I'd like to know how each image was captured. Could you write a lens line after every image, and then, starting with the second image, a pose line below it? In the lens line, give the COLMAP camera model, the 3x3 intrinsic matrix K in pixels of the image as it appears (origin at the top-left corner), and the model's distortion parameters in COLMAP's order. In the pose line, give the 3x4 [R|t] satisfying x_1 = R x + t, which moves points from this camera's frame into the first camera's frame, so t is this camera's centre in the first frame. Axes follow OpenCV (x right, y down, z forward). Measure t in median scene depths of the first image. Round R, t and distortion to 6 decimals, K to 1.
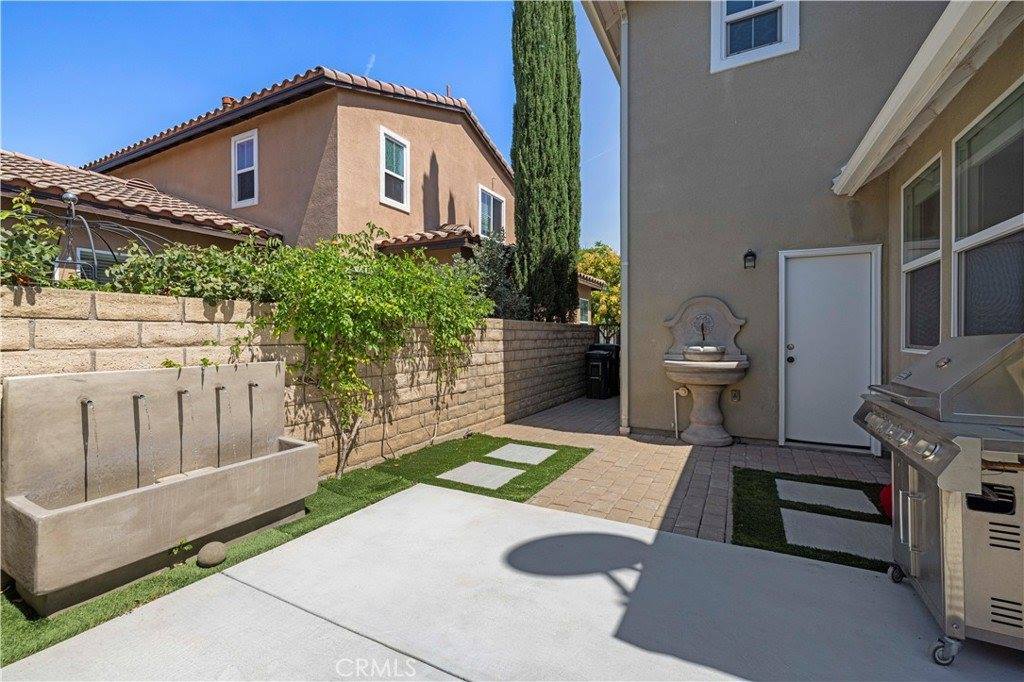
lens RADIAL K [[439.4, 0, 500.4], [0, 439.4, 334.7], [0, 0, 1]] dist [0.000485, 0.001444]
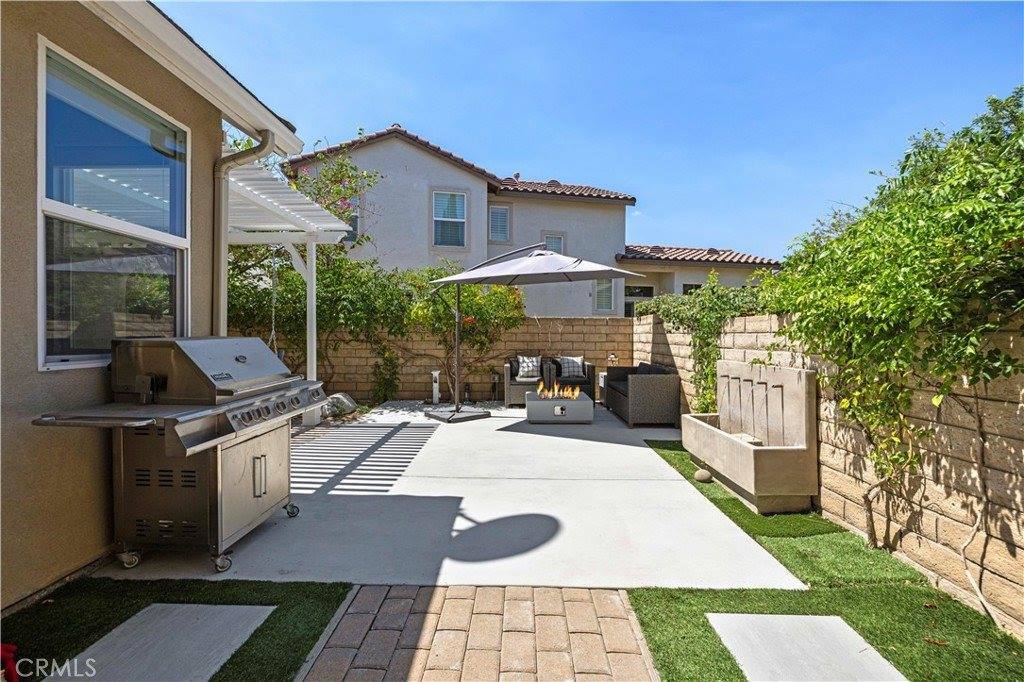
lens RADIAL K [[439.4, 0, 510.1], [0, 439.4, 340.9], [0, 0, 1]] dist [0.000485, 0.001444]
pose [[-0.886764, -0.003158, -0.462212, 0.412951], [-0.010120, 0.999870, 0.012584, -0.007641], [0.462112, 0.015837, -0.886680, 1.190206]]
